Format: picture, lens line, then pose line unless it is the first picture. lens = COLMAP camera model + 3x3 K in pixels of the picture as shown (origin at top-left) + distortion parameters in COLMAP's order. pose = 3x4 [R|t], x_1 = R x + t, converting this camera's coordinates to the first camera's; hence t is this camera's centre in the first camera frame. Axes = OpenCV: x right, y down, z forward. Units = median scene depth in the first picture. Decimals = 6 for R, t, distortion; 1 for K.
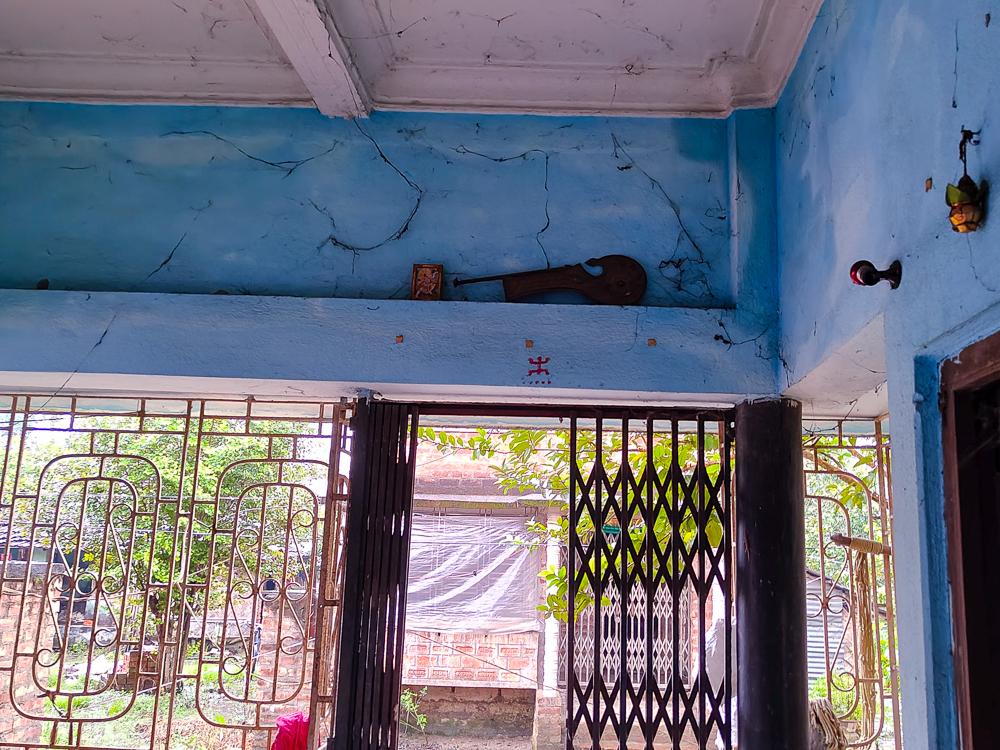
lens RADIAL K [[896.7, 0, 539.1], [0, 896.7, 386.5], [0, 0, 1]] dist [0.080791, -0.197146]
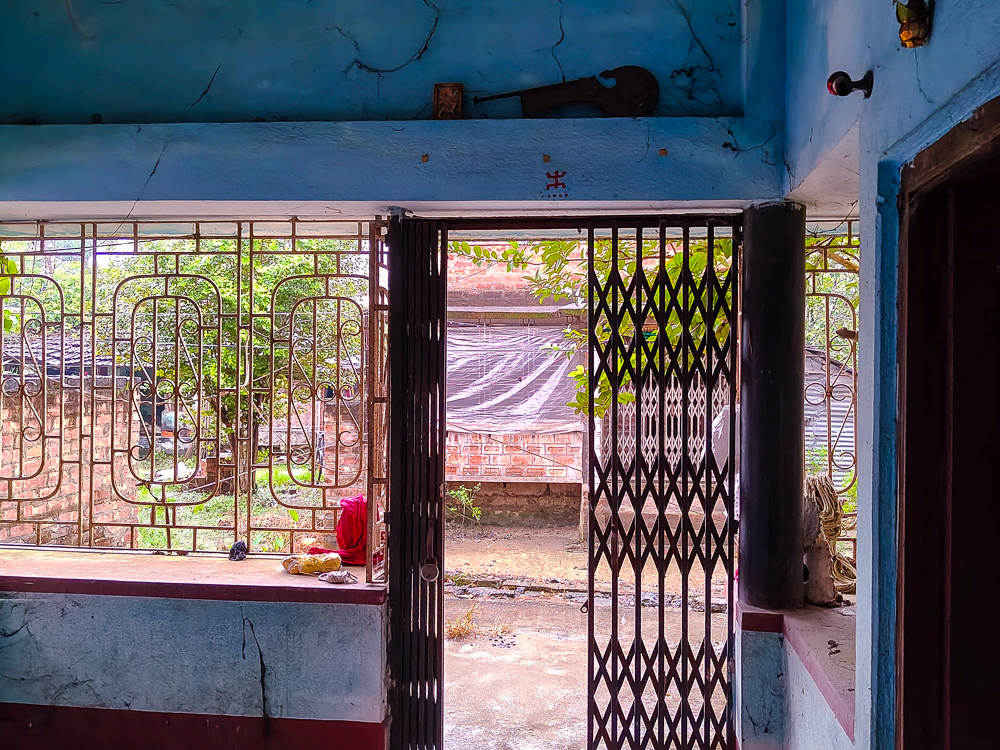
lens RADIAL K [[963.0, 0, 554.1], [0, 963.0, 374.4], [0, 0, 1]] dist [0.108573, -0.310511]
pose [[0.997833, -0.024044, -0.061247, 0.059529], [0.035009, 0.982155, 0.184786, -0.007935], [0.055711, -0.186530, 0.980868, -0.162224]]
